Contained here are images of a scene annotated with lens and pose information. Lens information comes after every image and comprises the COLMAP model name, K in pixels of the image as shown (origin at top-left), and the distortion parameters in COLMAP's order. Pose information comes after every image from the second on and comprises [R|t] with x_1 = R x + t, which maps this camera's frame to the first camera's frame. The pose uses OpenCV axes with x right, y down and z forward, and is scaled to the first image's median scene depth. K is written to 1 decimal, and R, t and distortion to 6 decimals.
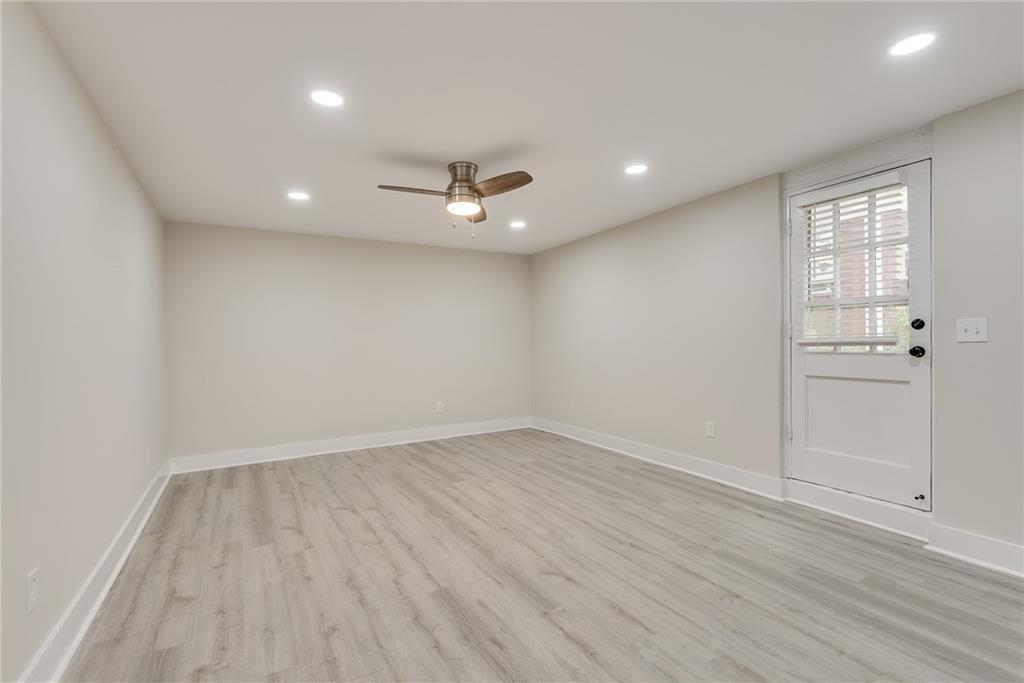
lens RADIAL K [[471.2, 0, 521.3], [0, 471.2, 337.7], [0, 0, 1]] dist [0.028781, -0.012138]
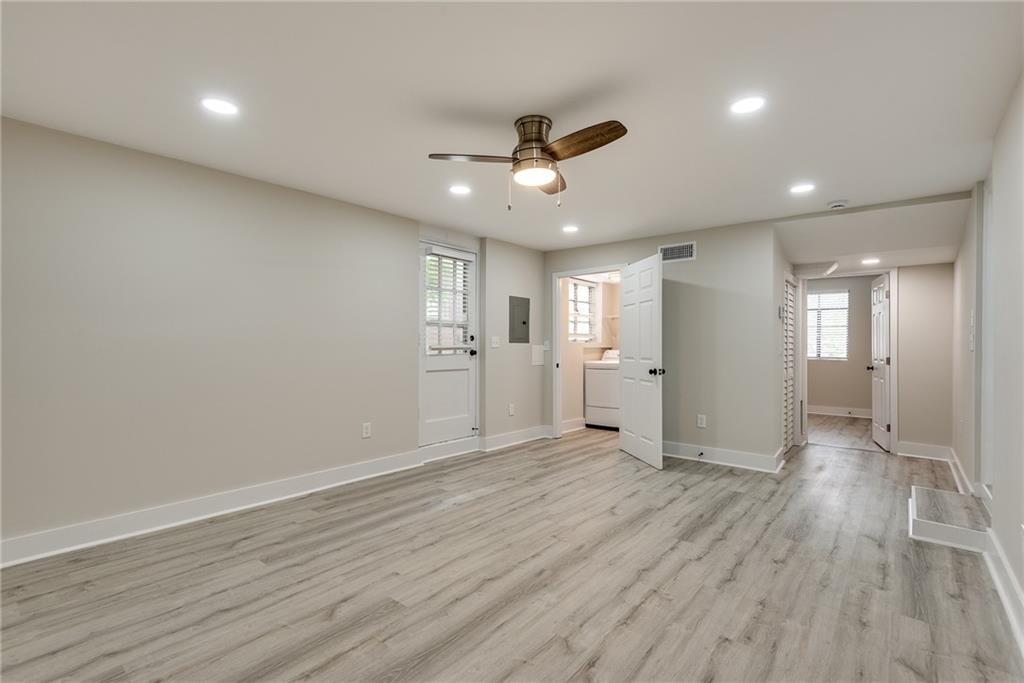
lens RADIAL K [[471.2, 0, 503.4], [0, 471.2, 345.8], [0, 0, 1]] dist [0.028781, -0.012138]
pose [[-0.331026, 0.007200, 0.943594, -0.956394], [-0.008954, 0.999902, -0.010771, 0.020451], [-0.943579, -0.012014, -0.330929, 1.475940]]
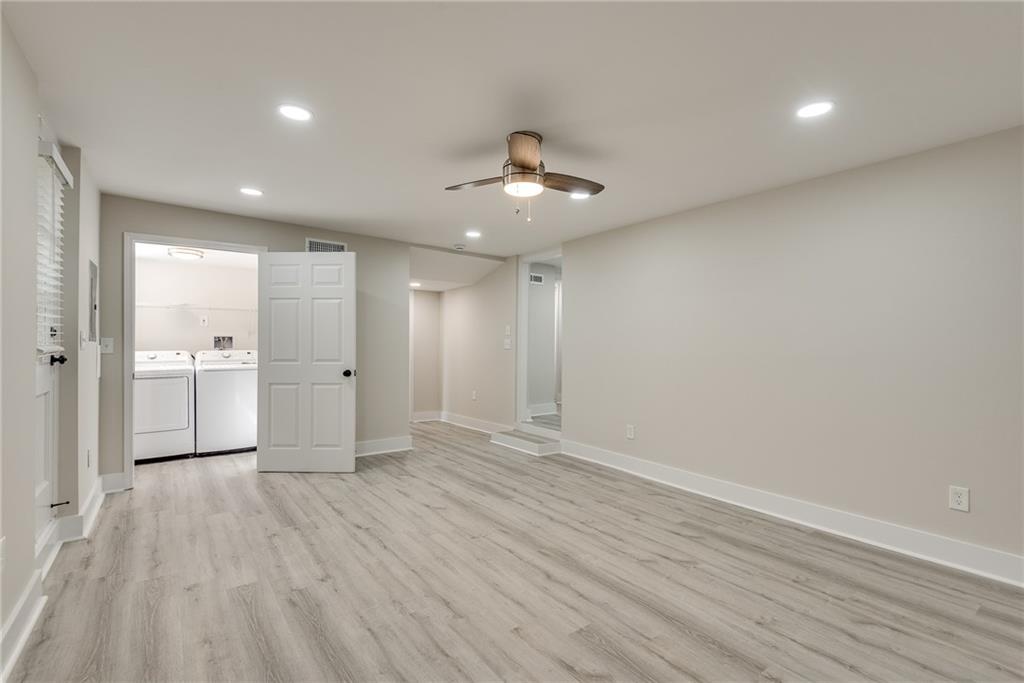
lens RADIAL K [[471.2, 0, 525.5], [0, 471.2, 344.0], [0, 0, 1]] dist [0.028781, -0.012138]
pose [[-0.992965, 0.004309, -0.118332, -0.026807], [0.005747, 0.999914, -0.011812, 0.011955], [0.118271, -0.012409, -0.992904, 2.062748]]
